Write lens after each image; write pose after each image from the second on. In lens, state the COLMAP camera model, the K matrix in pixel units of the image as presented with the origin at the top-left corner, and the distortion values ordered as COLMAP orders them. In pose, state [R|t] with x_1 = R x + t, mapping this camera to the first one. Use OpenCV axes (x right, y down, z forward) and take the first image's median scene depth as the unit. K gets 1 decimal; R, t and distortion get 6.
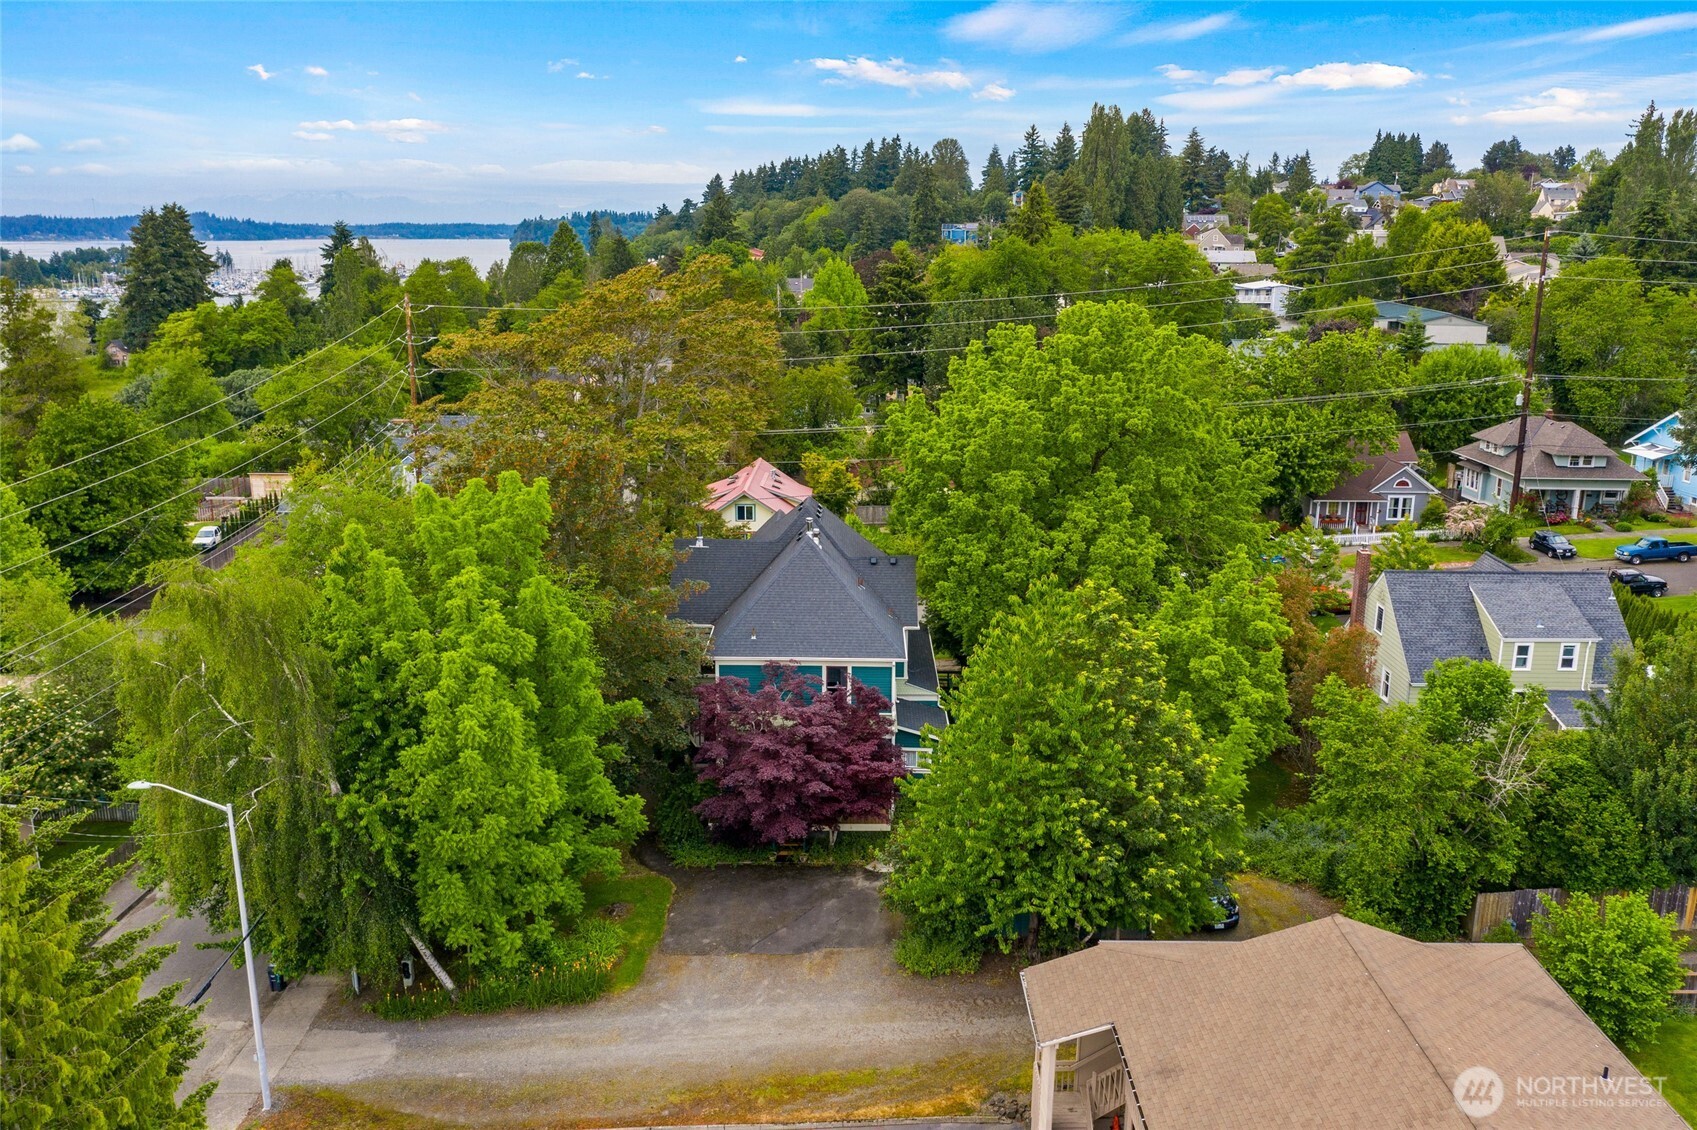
lens RADIAL K [[1304.6, 0, 848.5], [0, 1304.6, 565.0], [0, 0, 1]] dist [-0.016037, 0.009963]
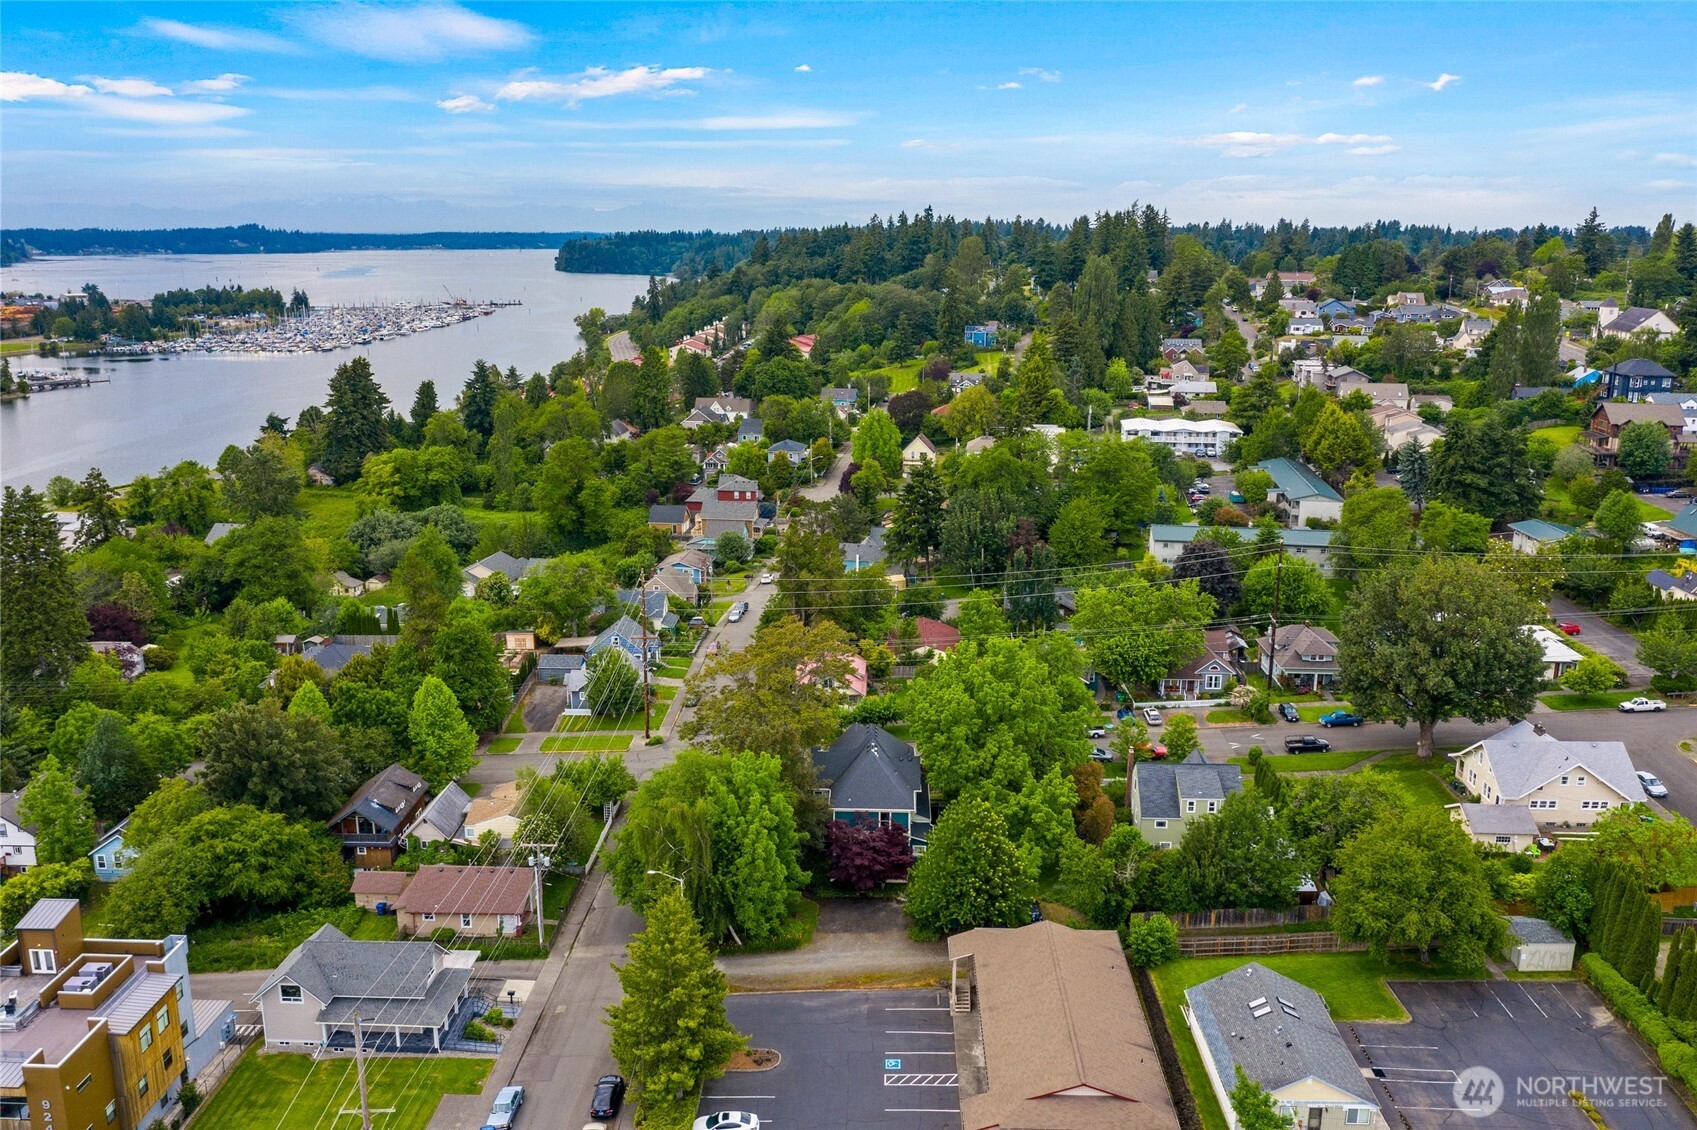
lens RADIAL K [[1304.6, 0, 848.5], [0, 1304.6, 565.0], [0, 0, 1]] dist [-0.016037, 0.009963]
pose [[0.999662, 0.004332, -0.025632, -0.018472], [-0.004373, 0.999989, -0.001537, -0.404861], [0.025625, 0.001649, 0.999670, -1.501613]]
